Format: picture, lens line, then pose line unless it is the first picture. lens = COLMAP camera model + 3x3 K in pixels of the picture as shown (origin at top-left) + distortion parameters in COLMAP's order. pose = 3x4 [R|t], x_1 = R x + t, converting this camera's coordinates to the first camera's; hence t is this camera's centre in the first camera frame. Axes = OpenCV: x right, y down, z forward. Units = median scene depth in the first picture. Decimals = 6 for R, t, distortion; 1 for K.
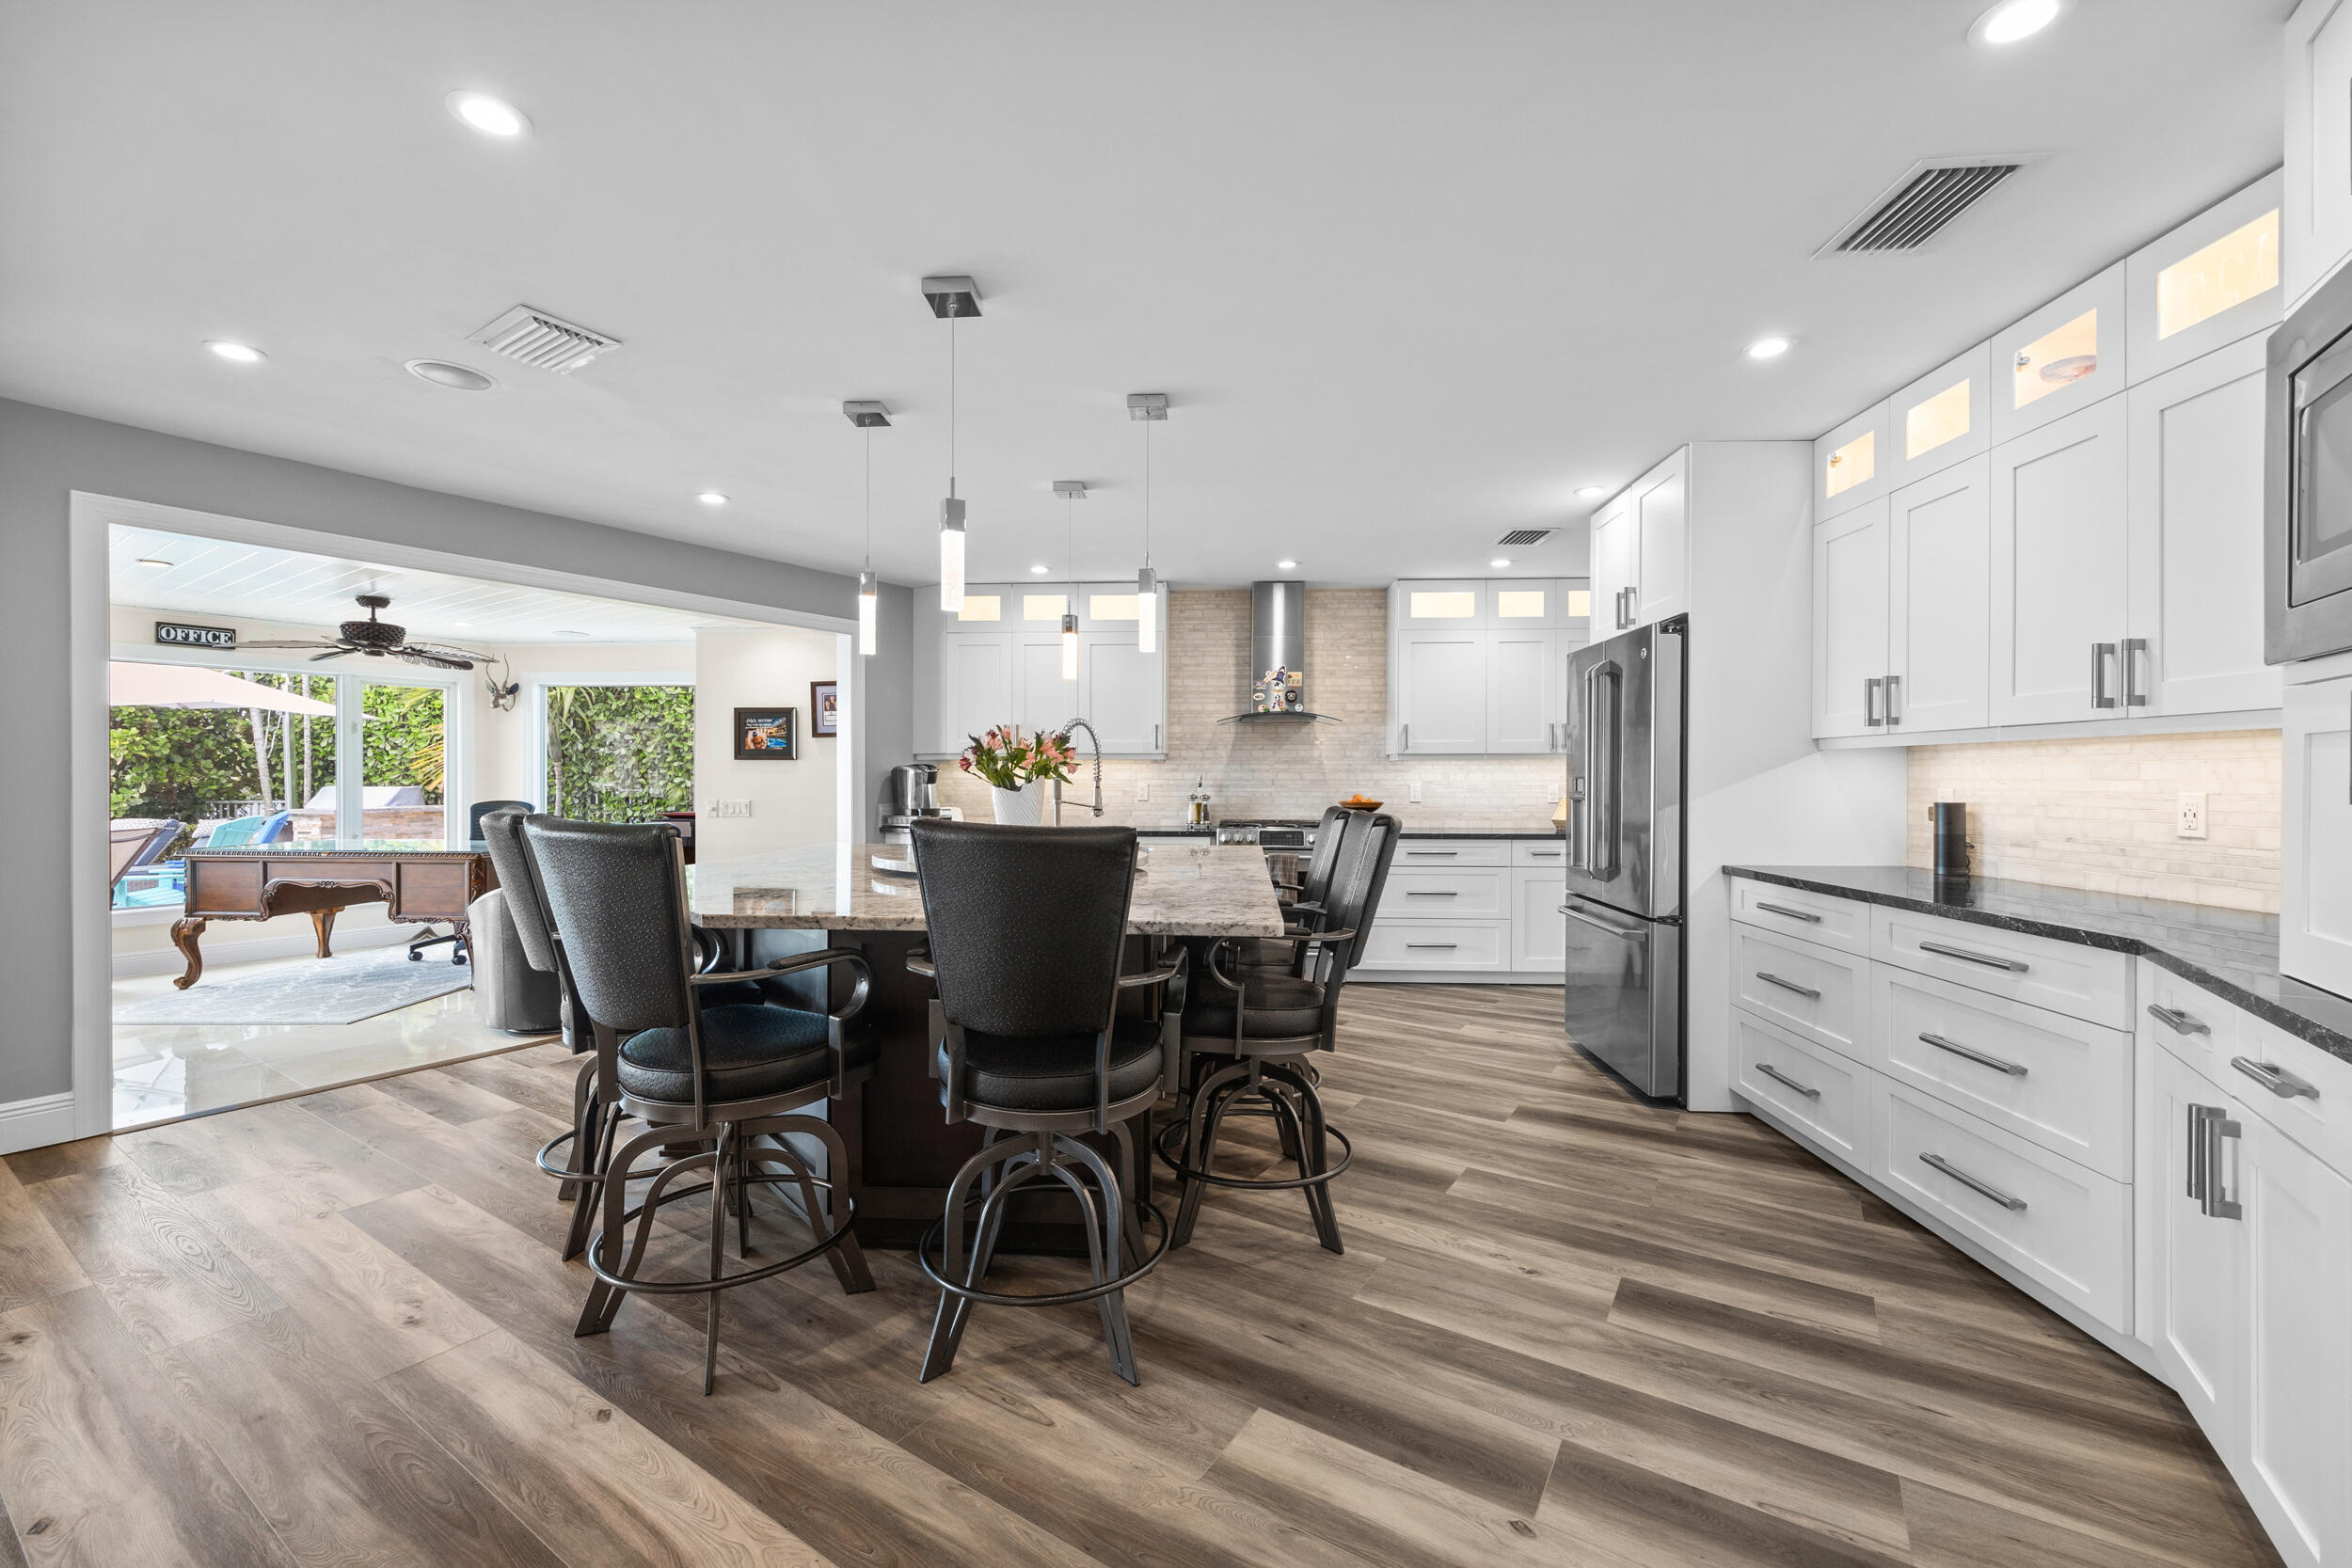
lens RADIAL K [[945.4, 0, 1180.3], [0, 945.4, 784.1], [0, 0, 1]] dist [-0.001737, -0.000256]
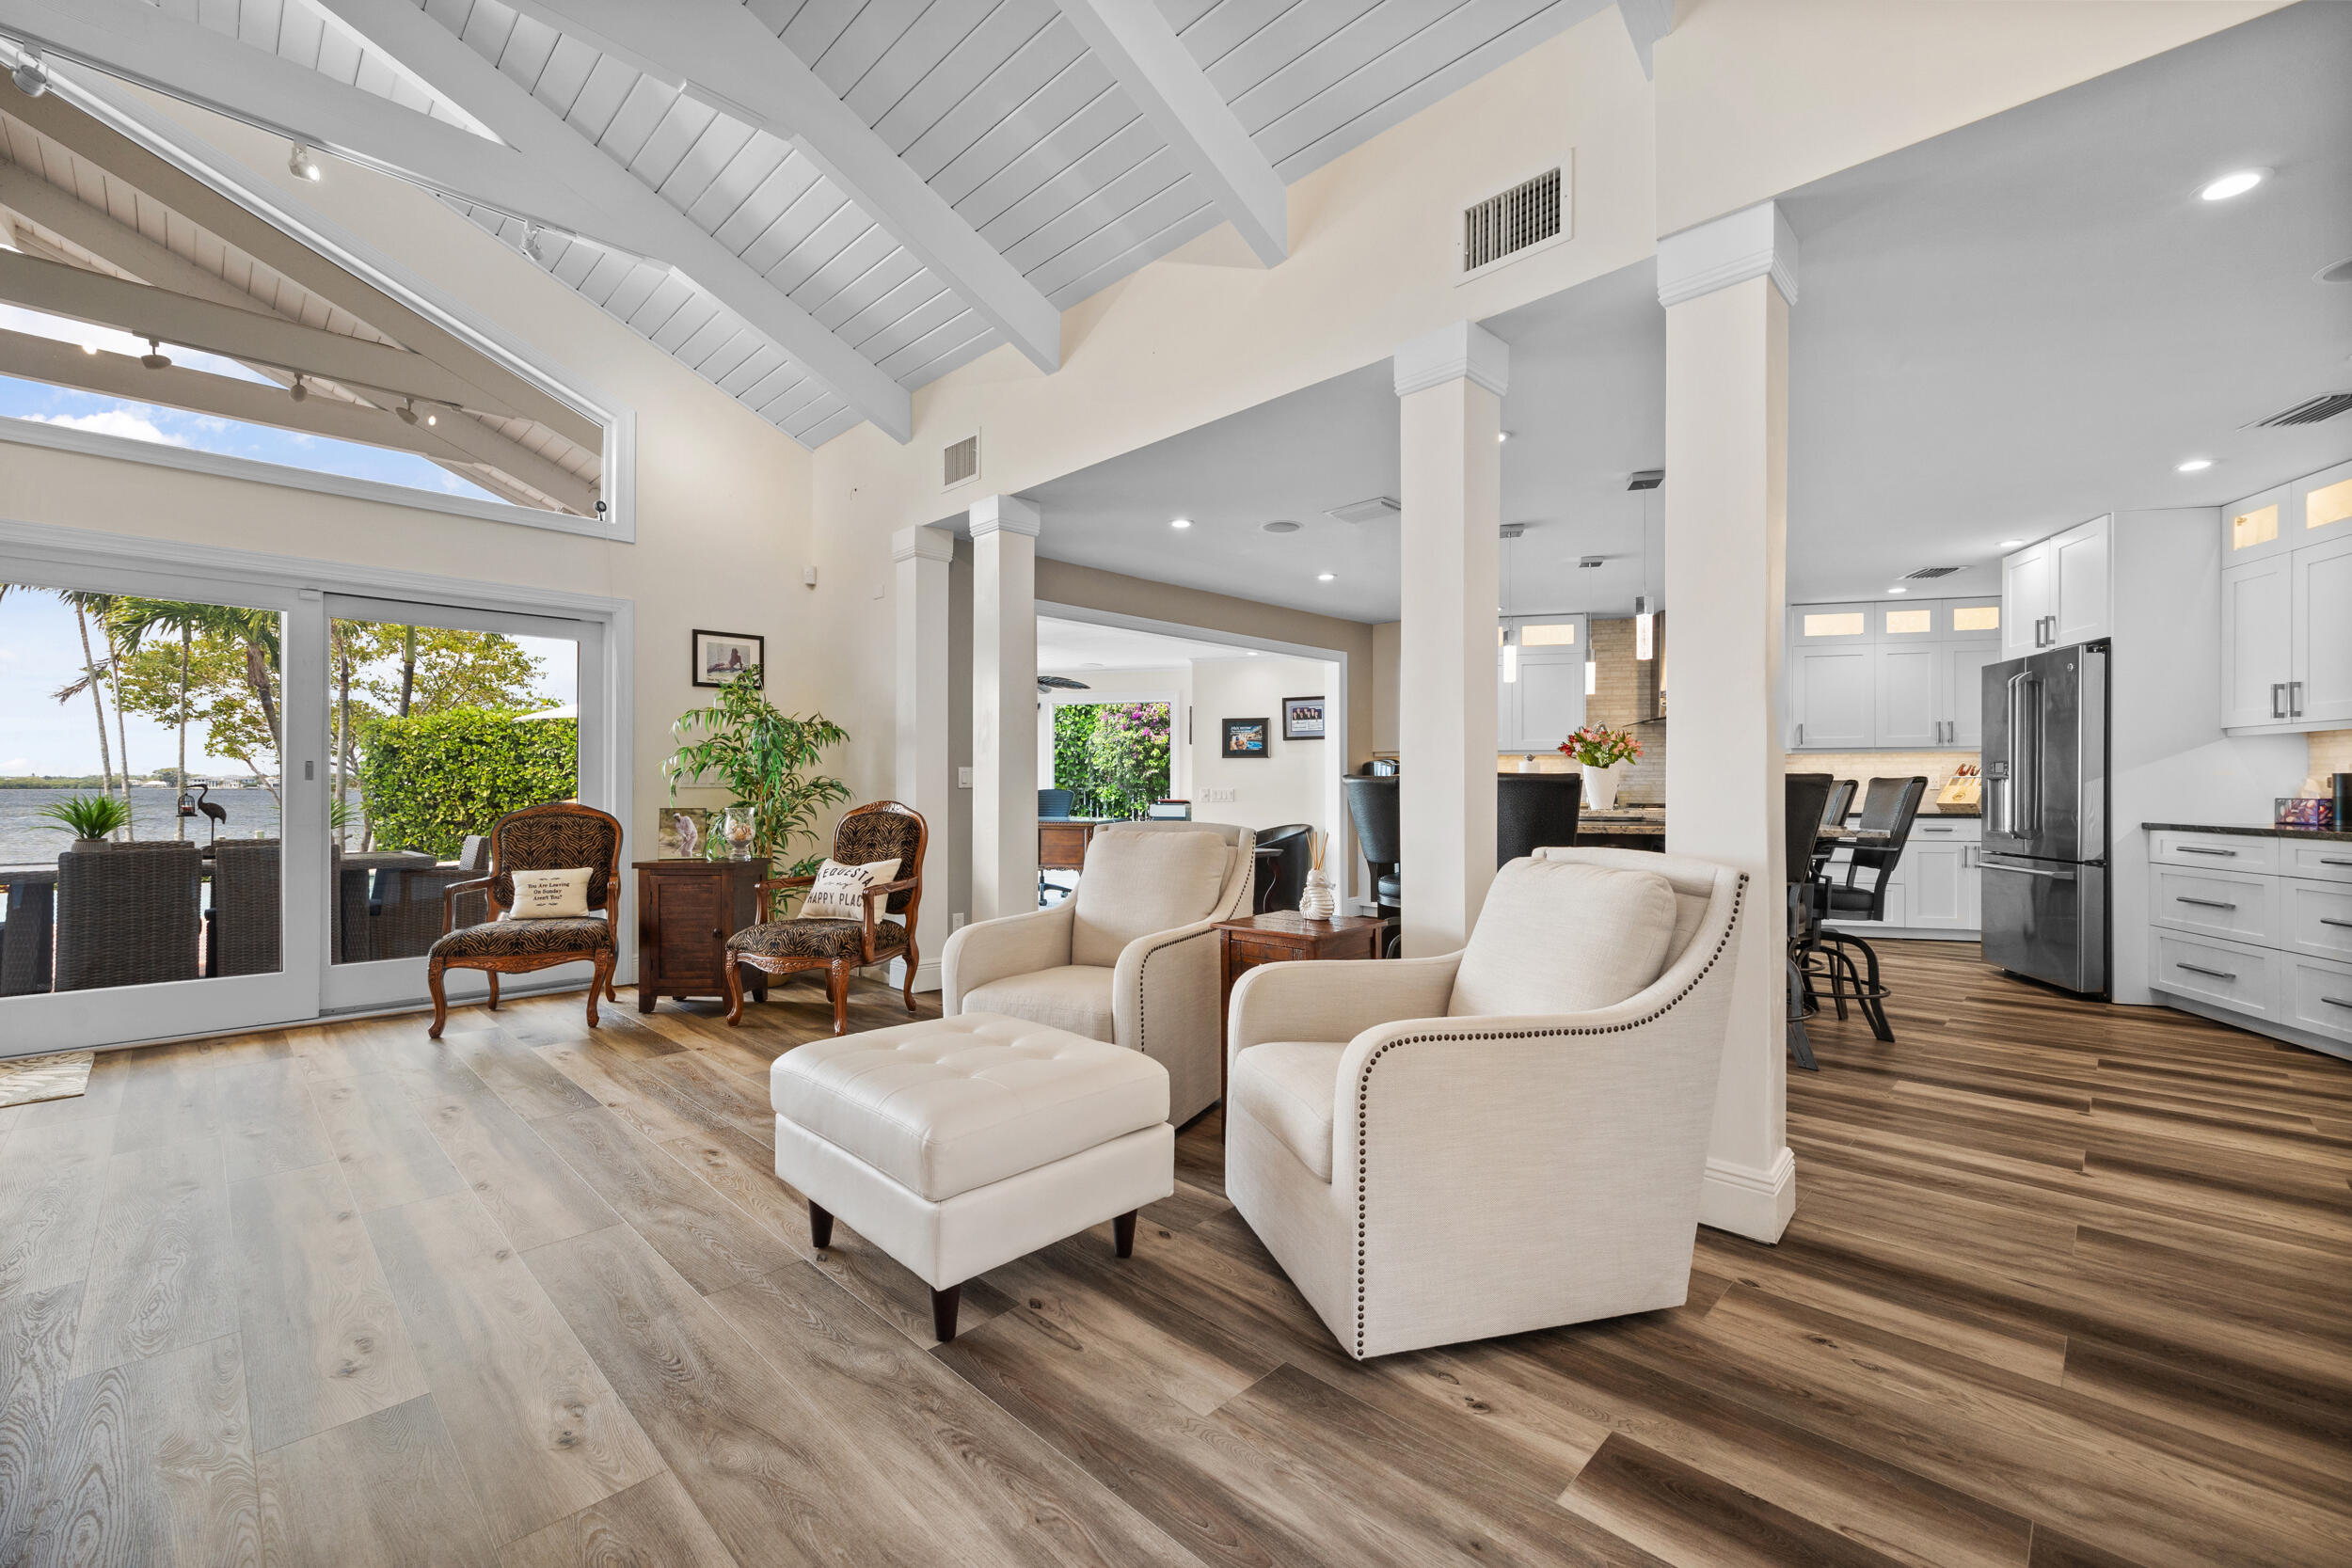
lens RADIAL K [[966.8, 0, 1179.8], [0, 966.8, 786.7], [0, 0, 1]] dist [0.002142, -0.000133]
pose [[0.979984, -0.000651, -0.199074, -0.293251], [-0.000735, 0.999976, -0.006886, 0.026409], [0.199074, 0.006895, 0.979960, -0.372022]]
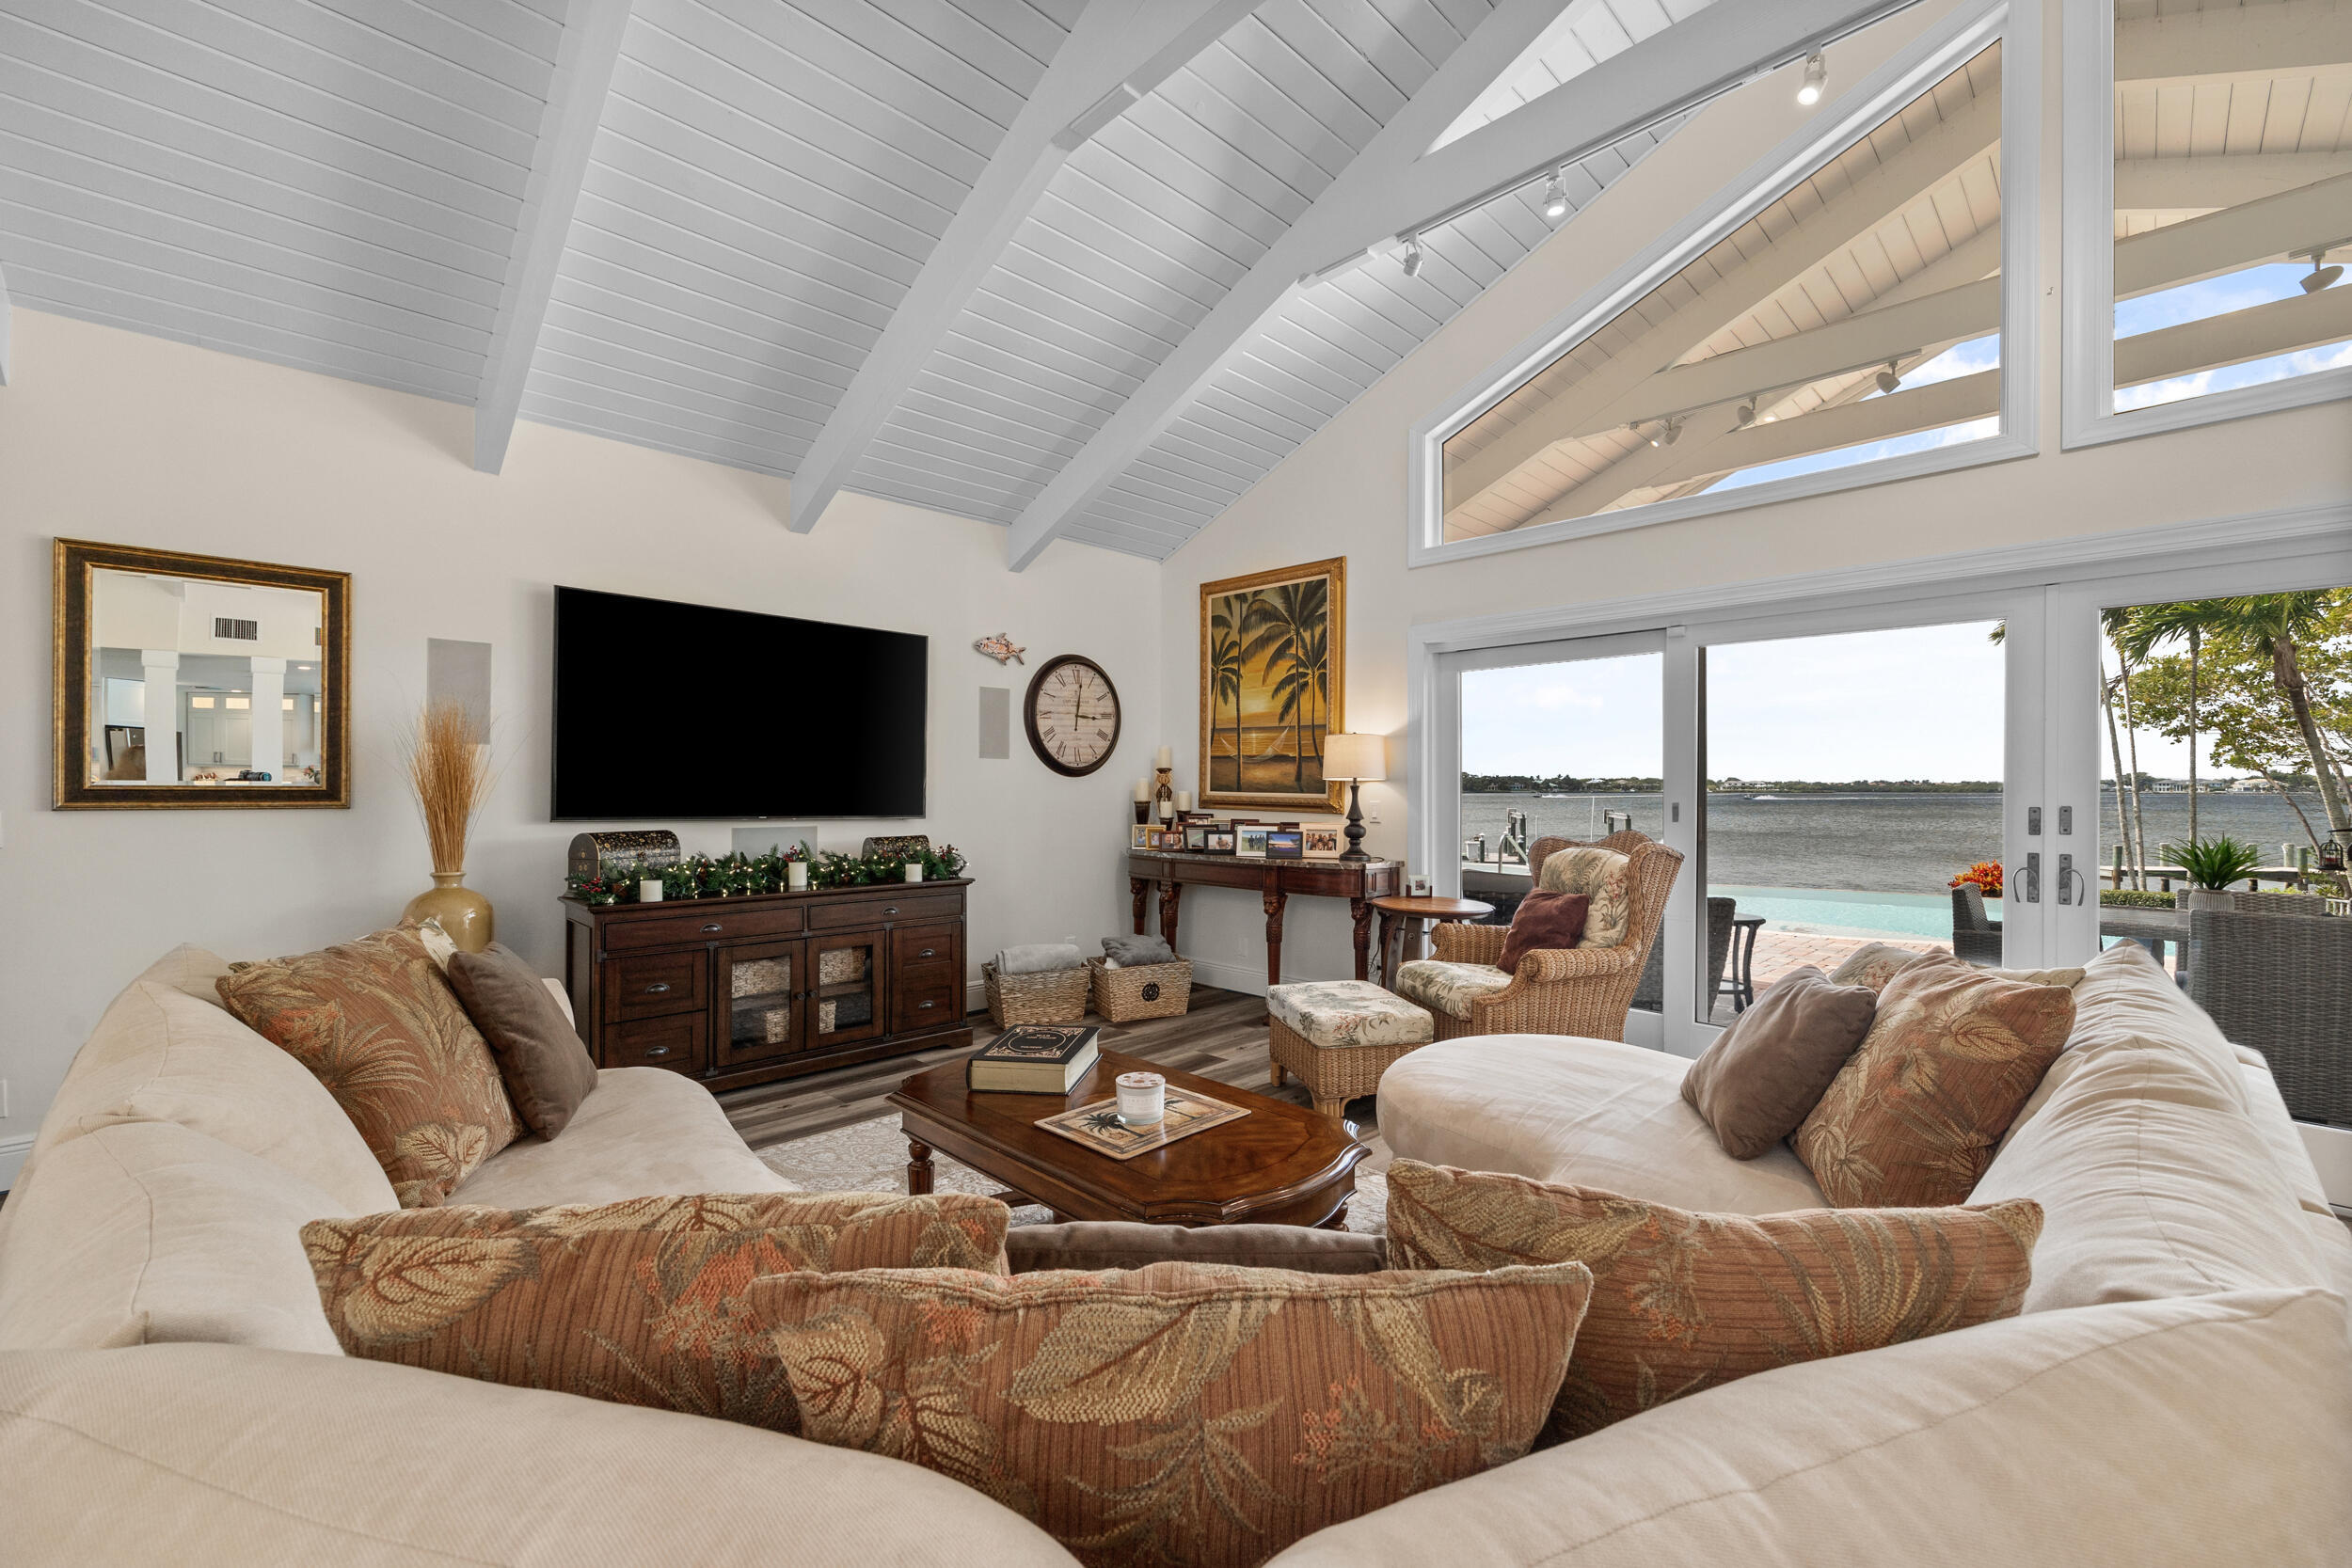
lens RADIAL K [[945.4, 0, 1180.3], [0, 945.4, 784.1], [0, 0, 1]] dist [-0.001737, -0.000256]
pose [[-0.224373, -0.006986, -0.974478, -0.555022], [-0.007589, 0.999957, -0.005422, -0.004569], [0.974474, 0.006178, -0.224416, -0.319203]]
